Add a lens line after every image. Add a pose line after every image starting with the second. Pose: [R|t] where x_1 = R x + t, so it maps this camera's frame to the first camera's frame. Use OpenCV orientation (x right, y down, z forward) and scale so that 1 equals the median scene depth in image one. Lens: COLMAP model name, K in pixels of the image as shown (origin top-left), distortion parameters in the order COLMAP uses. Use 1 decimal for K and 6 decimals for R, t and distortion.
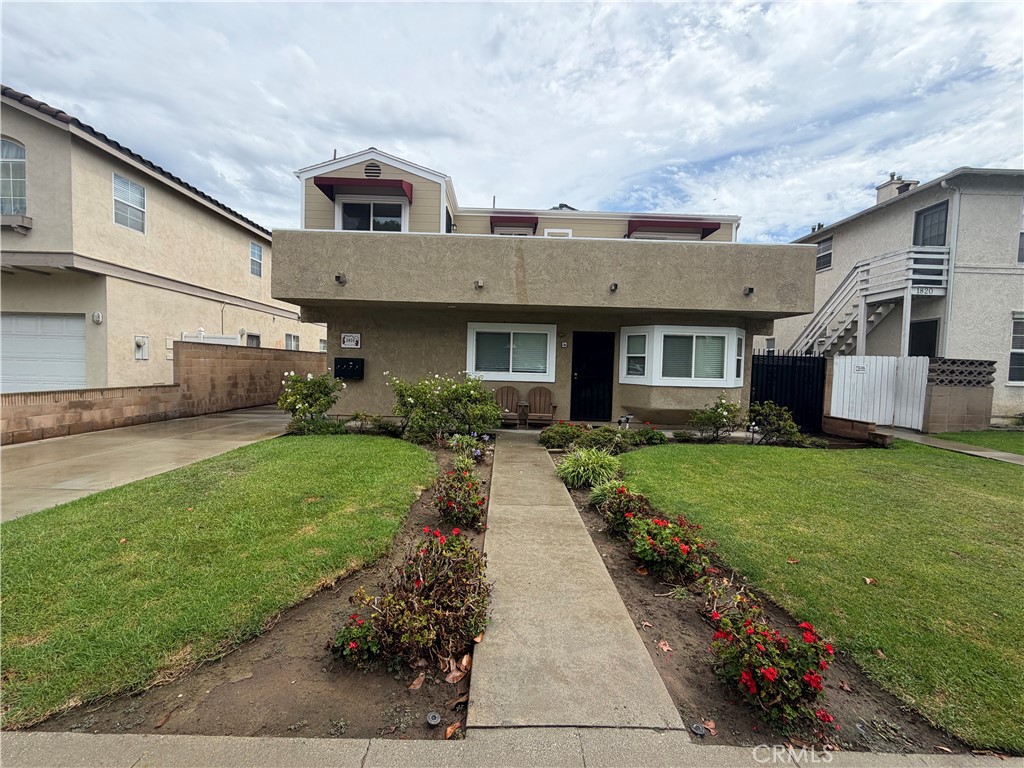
lens RADIAL K [[400.4, 0, 512.0], [0, 400.4, 384.0], [0, 0, 1]] dist [0.000409, -0.000027]
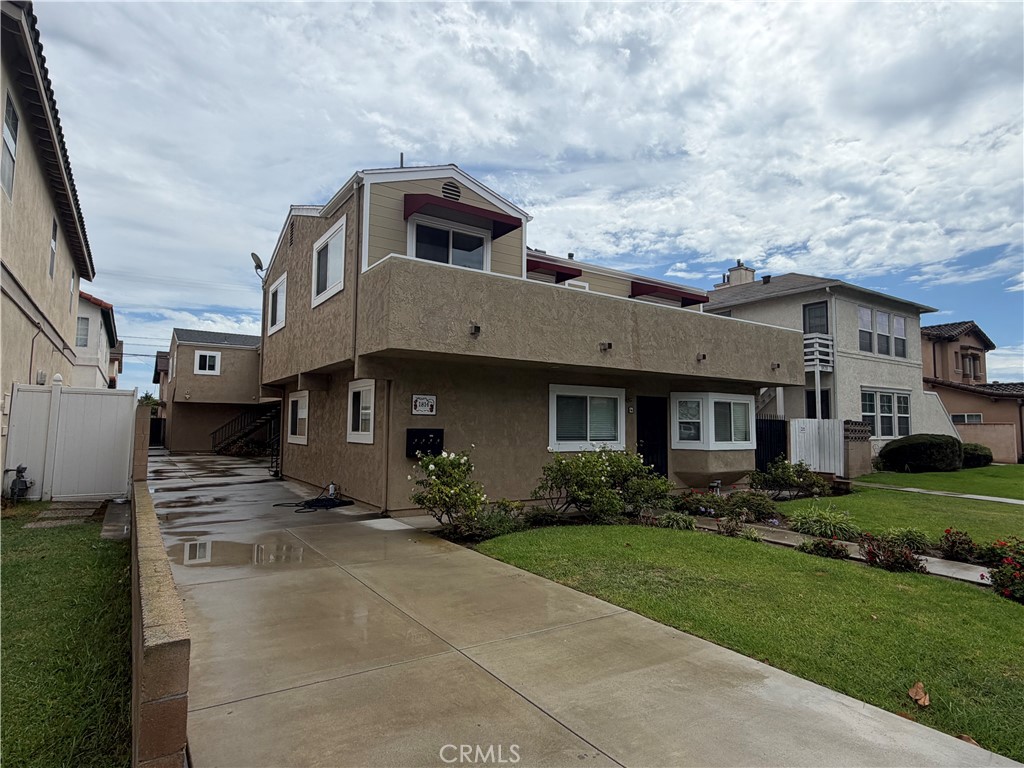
lens RADIAL K [[568.5, 0, 512.0], [0, 568.5, 384.0], [0, 0, 1]] dist [-0.001767, -0.000126]
pose [[0.835388, 0.024360, 0.549120, -0.838943], [0.035321, 0.994574, -0.097856, -0.038351], [-0.548524, 0.101143, 0.829995, 0.039649]]
